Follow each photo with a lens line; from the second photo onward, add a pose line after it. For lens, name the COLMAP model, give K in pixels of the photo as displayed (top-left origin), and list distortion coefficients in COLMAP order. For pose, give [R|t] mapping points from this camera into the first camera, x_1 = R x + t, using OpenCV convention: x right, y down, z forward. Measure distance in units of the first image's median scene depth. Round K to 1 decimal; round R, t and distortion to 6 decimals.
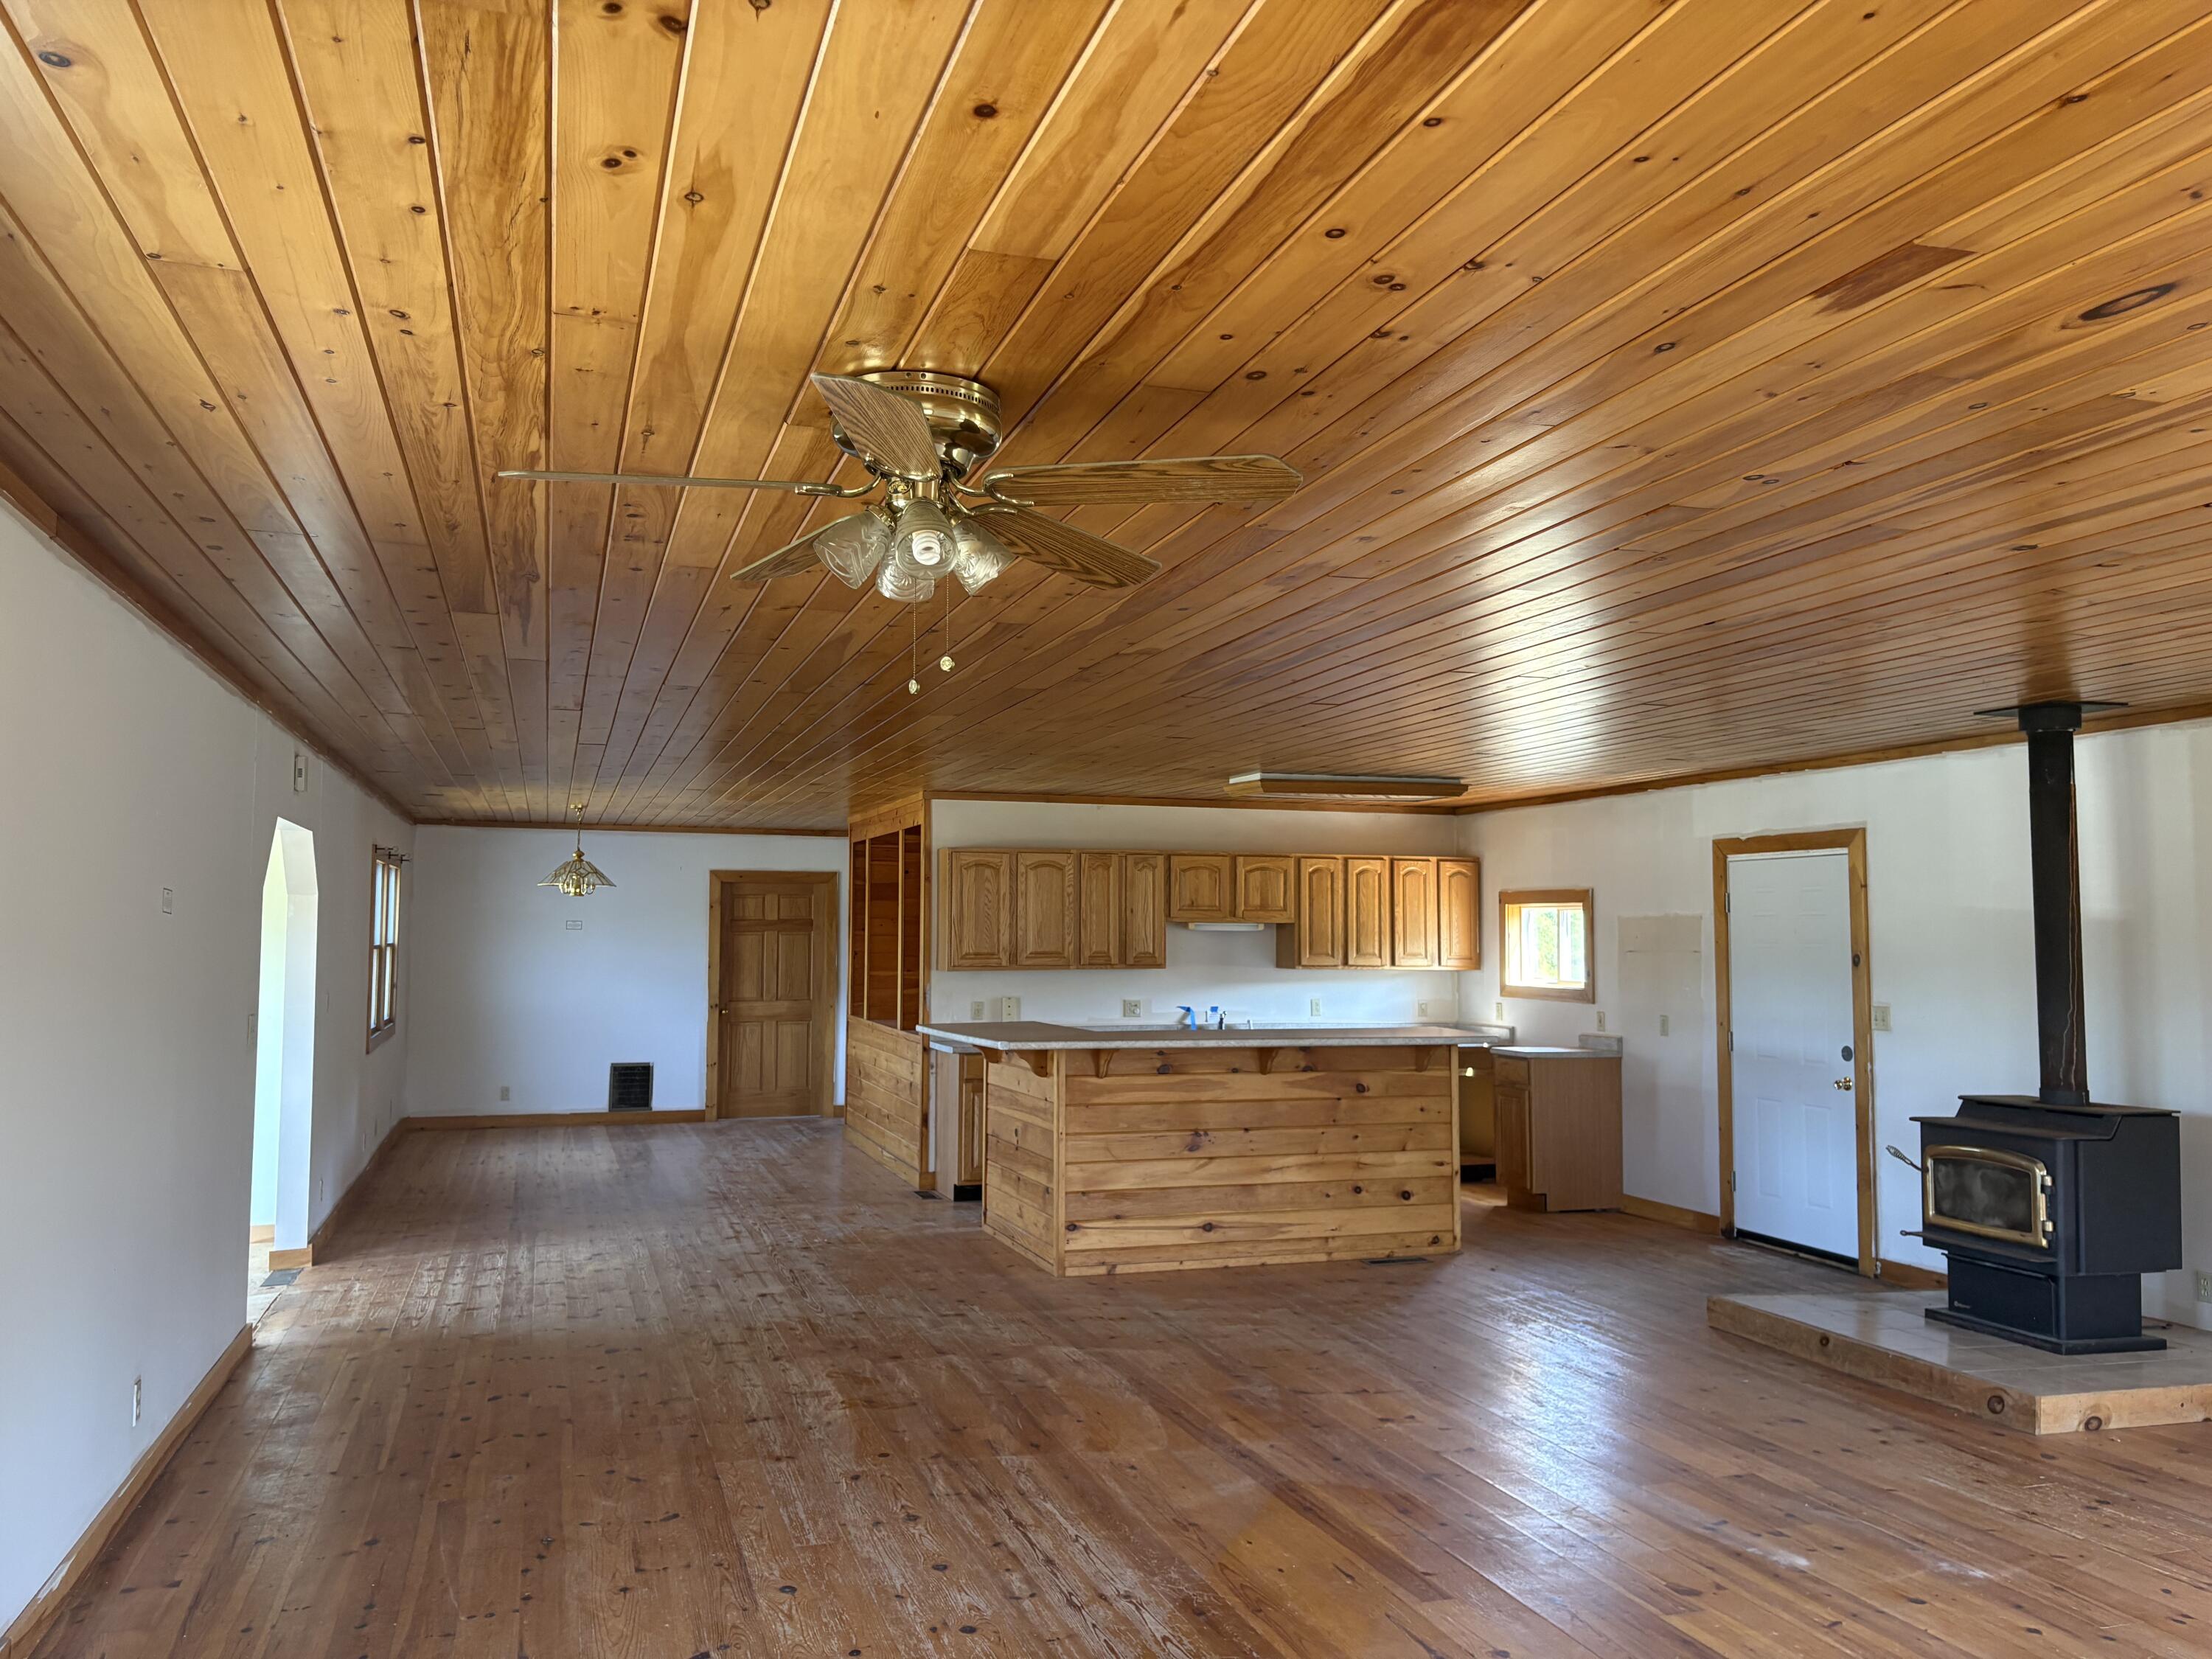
lens RADIAL K [[1712.6, 0, 1106.0], [0, 1712.6, 832.3], [0, 0, 1]] dist [0.013923, 0.005916]
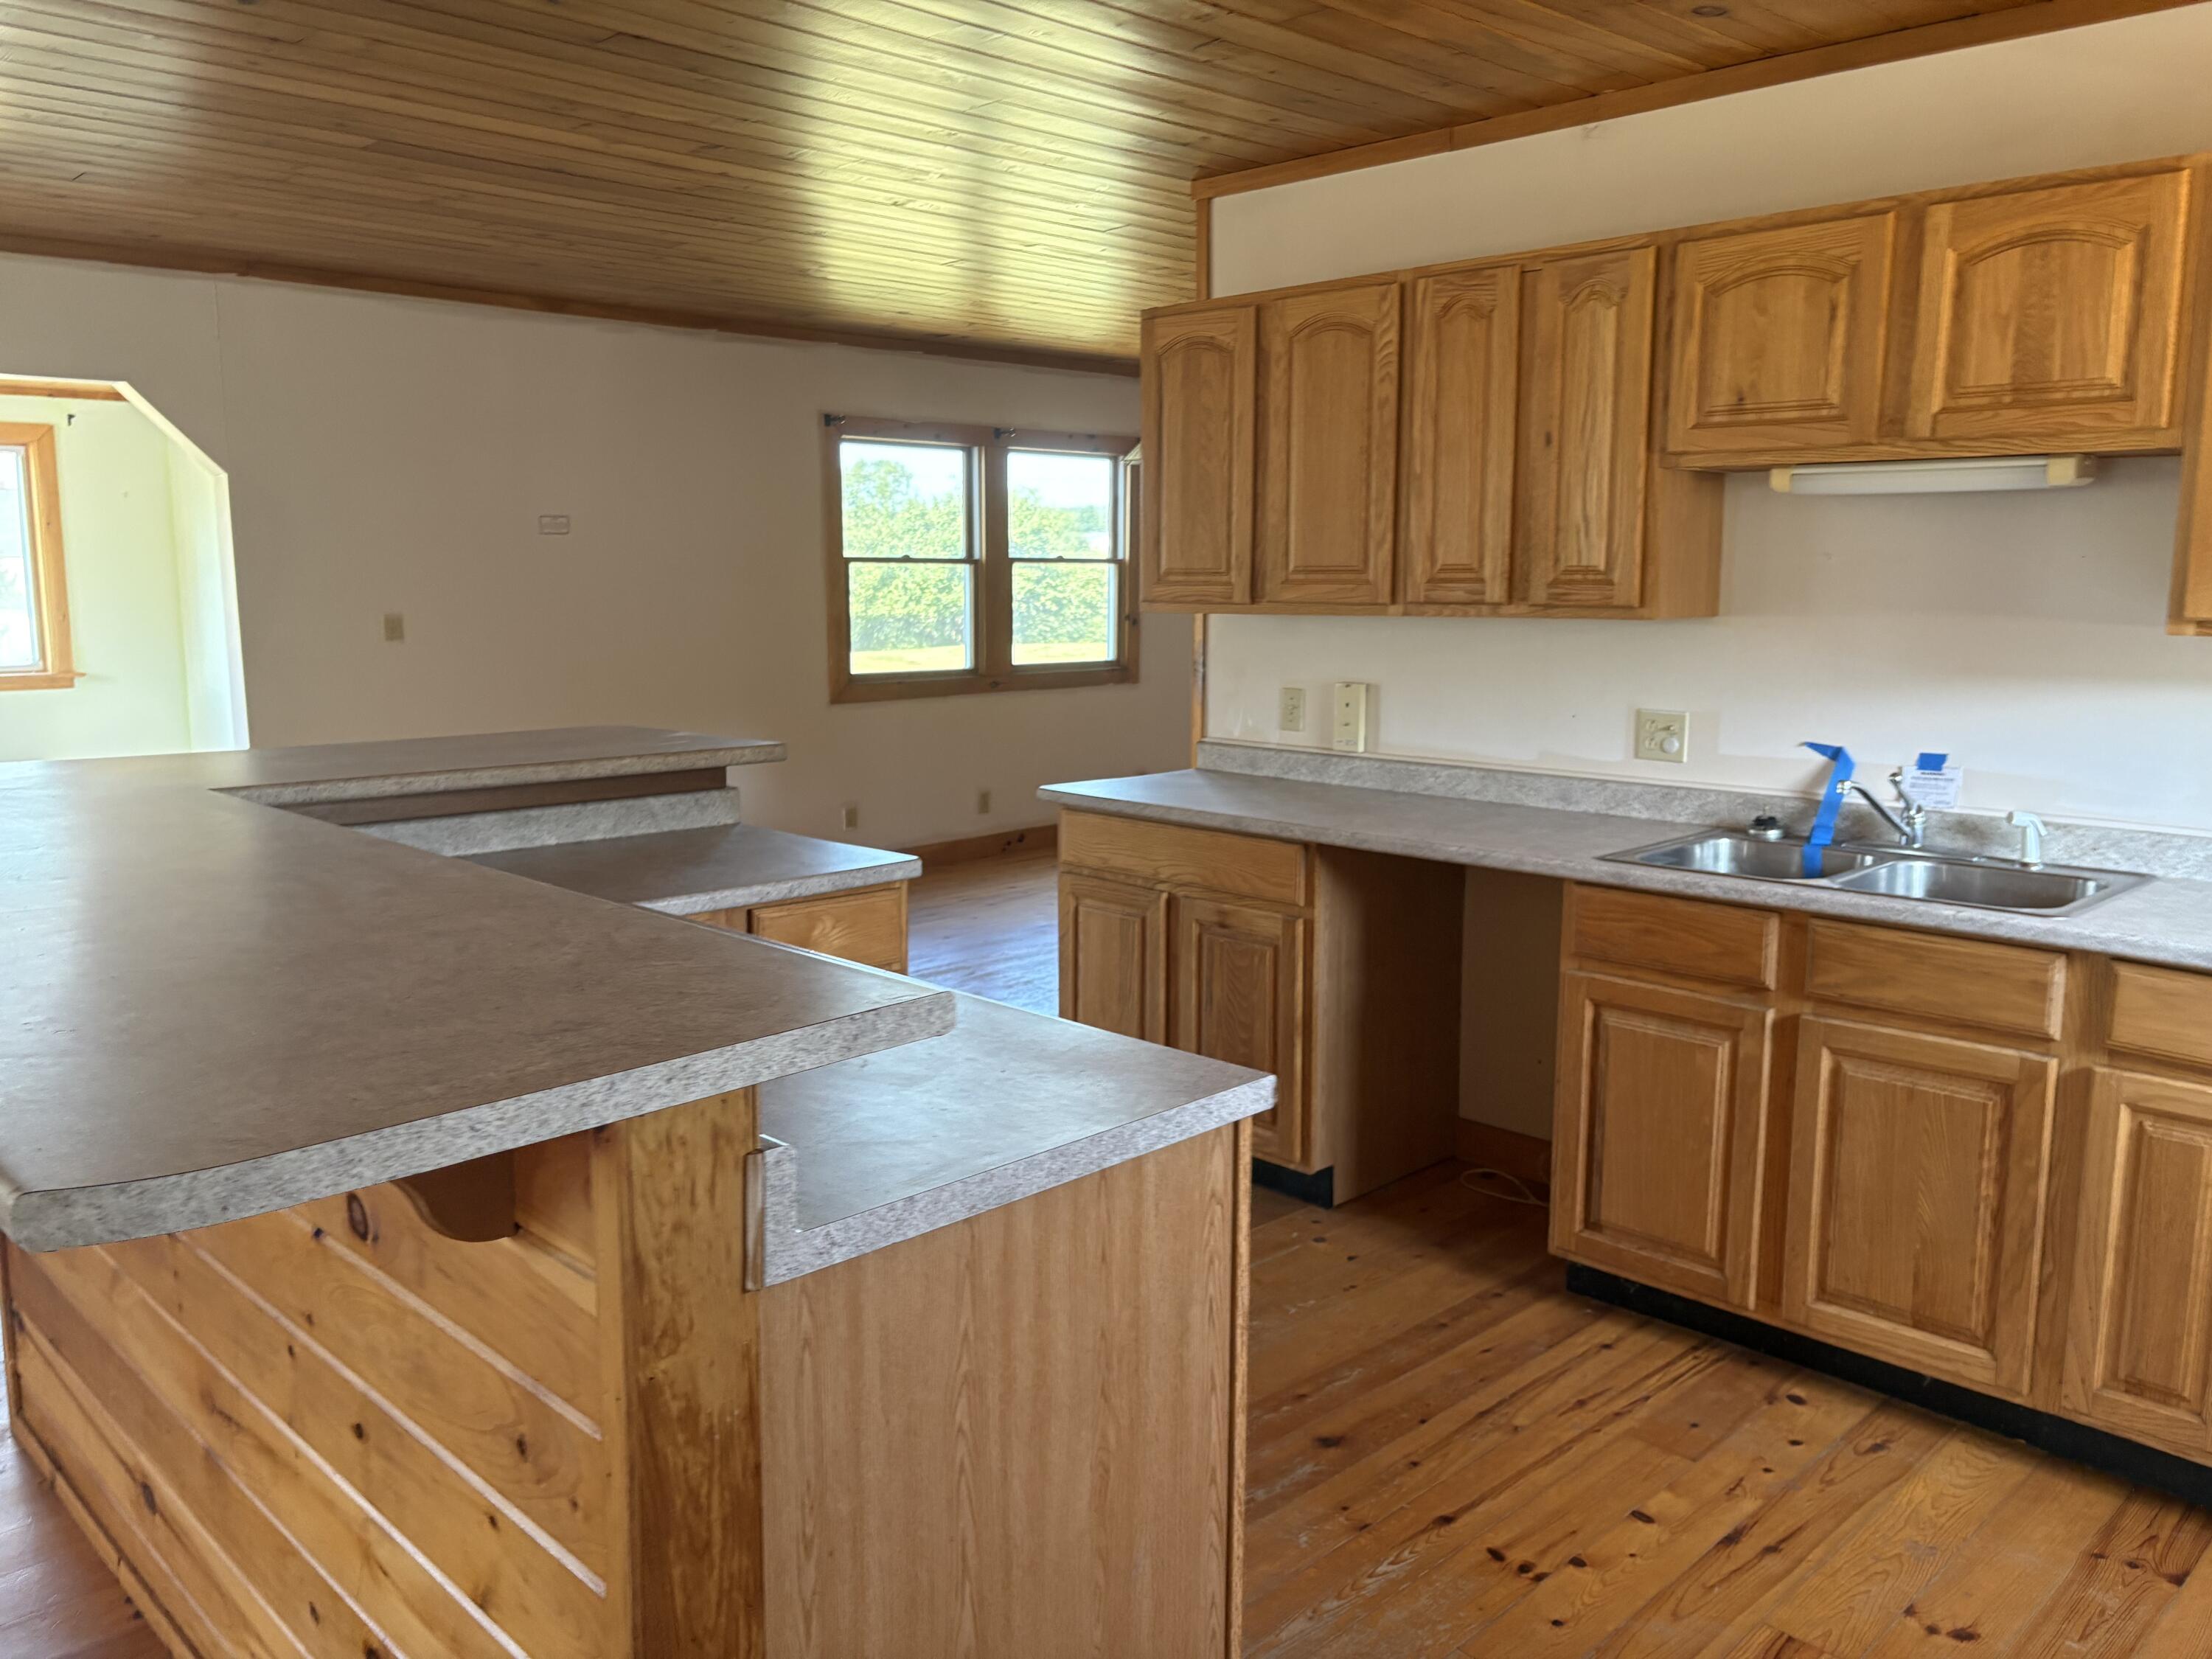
lens RADIAL K [[1712.6, 0, 1104.0], [0, 1712.6, 826.3], [0, 0, 1]] dist [0.013923, 0.005916]
pose [[0.437457, 0.135400, -0.888987, 0.277158], [0.057471, 0.982368, 0.177903, 0.054751], [0.897401, -0.128916, 0.421962, 0.769336]]
